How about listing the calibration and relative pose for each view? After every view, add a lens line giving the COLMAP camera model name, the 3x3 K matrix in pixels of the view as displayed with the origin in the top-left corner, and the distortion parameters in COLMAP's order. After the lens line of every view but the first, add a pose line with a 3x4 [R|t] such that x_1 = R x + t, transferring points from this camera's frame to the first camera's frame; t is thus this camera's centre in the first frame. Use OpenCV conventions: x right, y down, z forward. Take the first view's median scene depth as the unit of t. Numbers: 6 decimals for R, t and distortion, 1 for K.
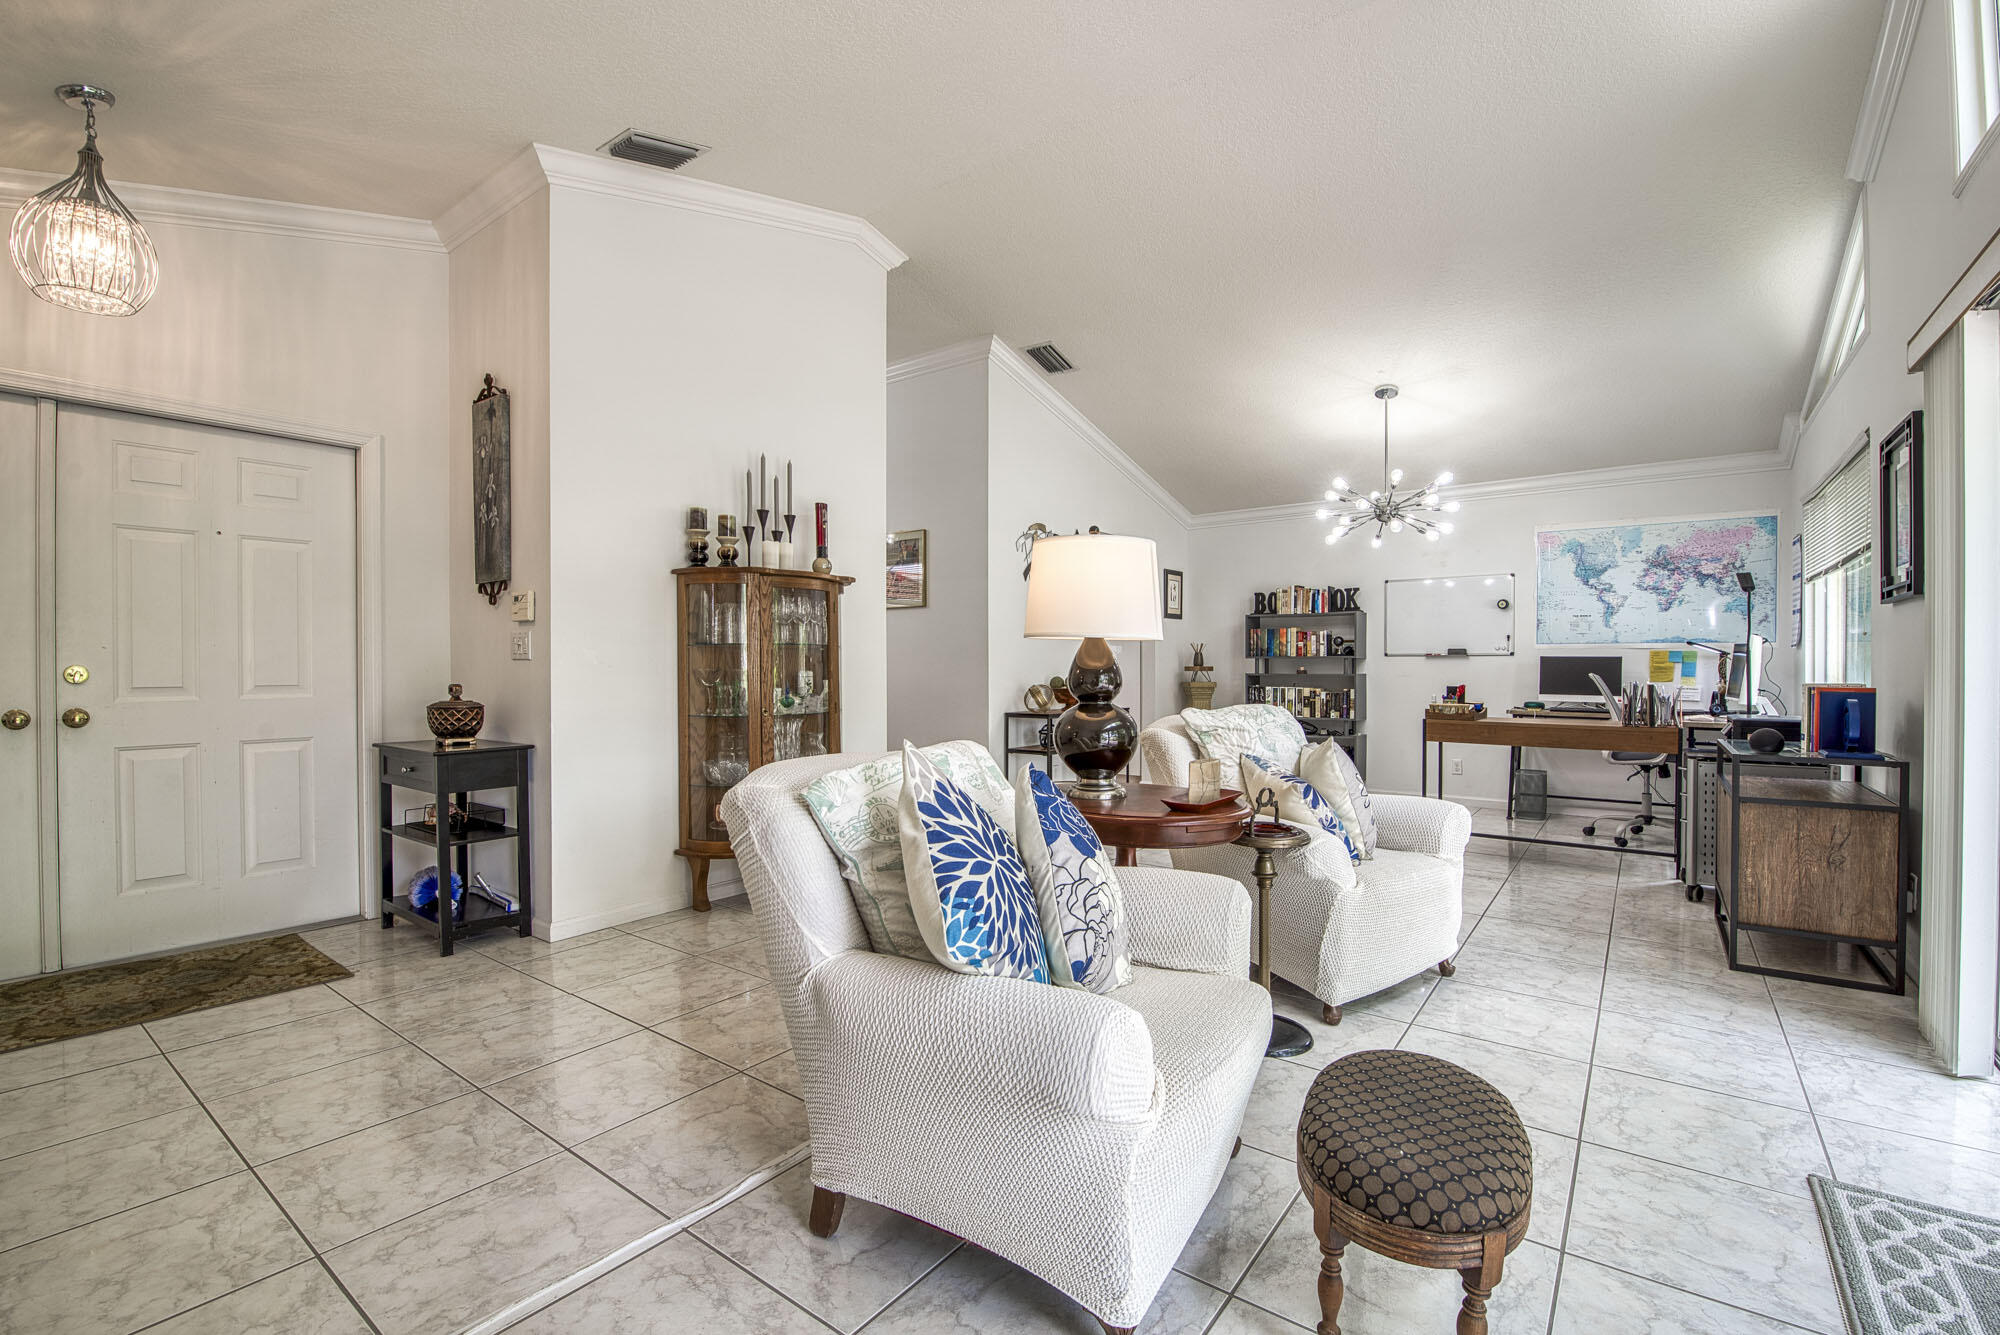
lens RADIAL K [[860.0, 0, 1021.7], [0, 860.0, 669.7], [0, 0, 1]] dist [-0.010682, -0.005753]
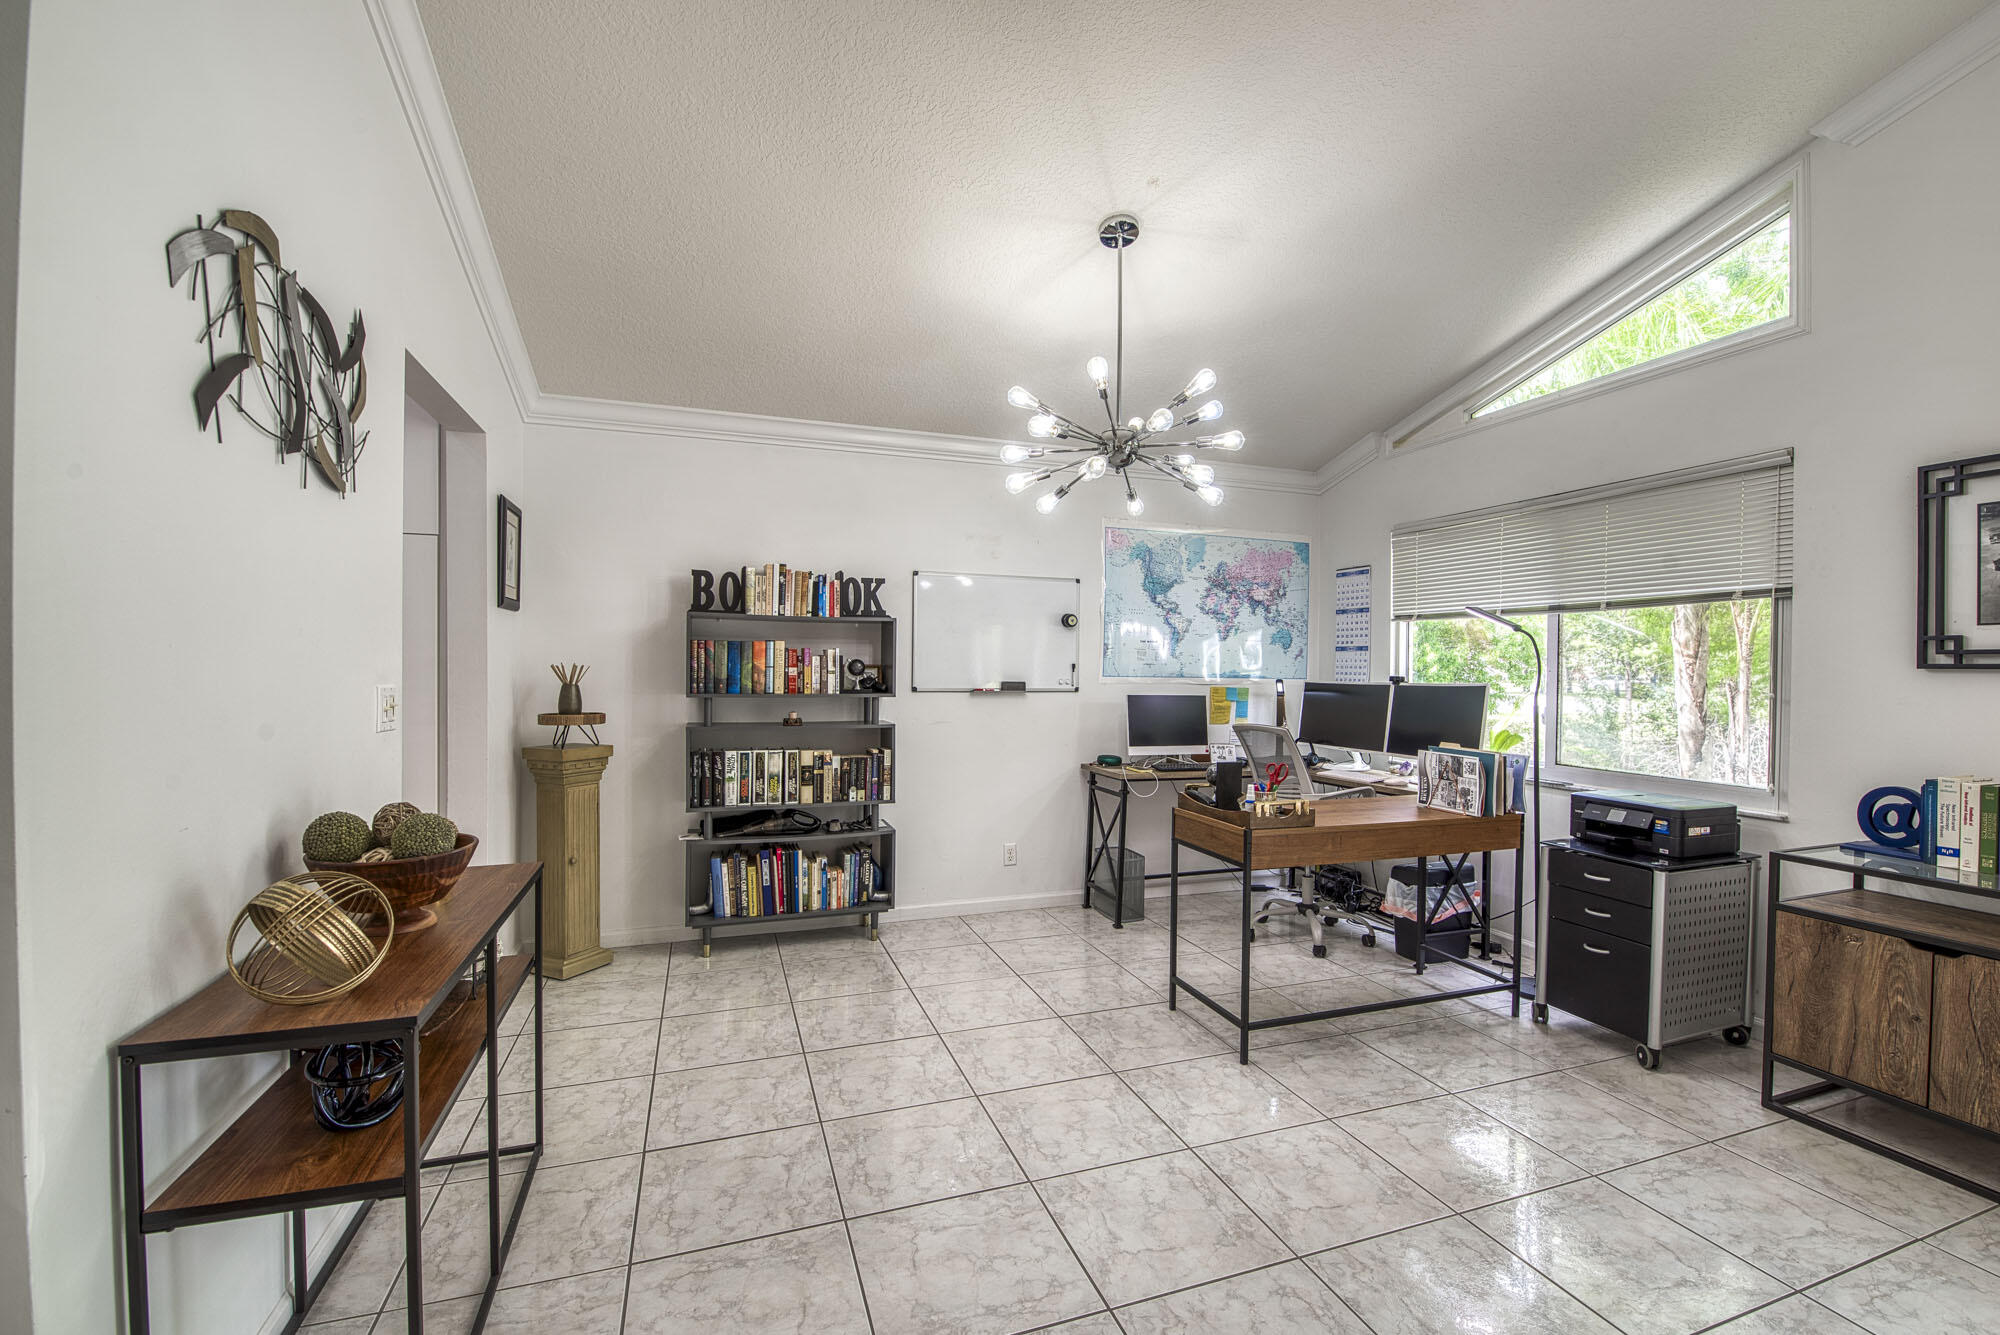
lens RADIAL K [[860.0, 0, 1030.6], [0, 860.0, 678.5], [0, 0, 1]] dist [-0.010682, -0.005753]
pose [[0.545923, -0.010145, 0.837774, -0.057778], [-0.008926, 0.999800, 0.017923, -0.038943], [-0.837787, -0.017263, 0.545723, 0.608857]]
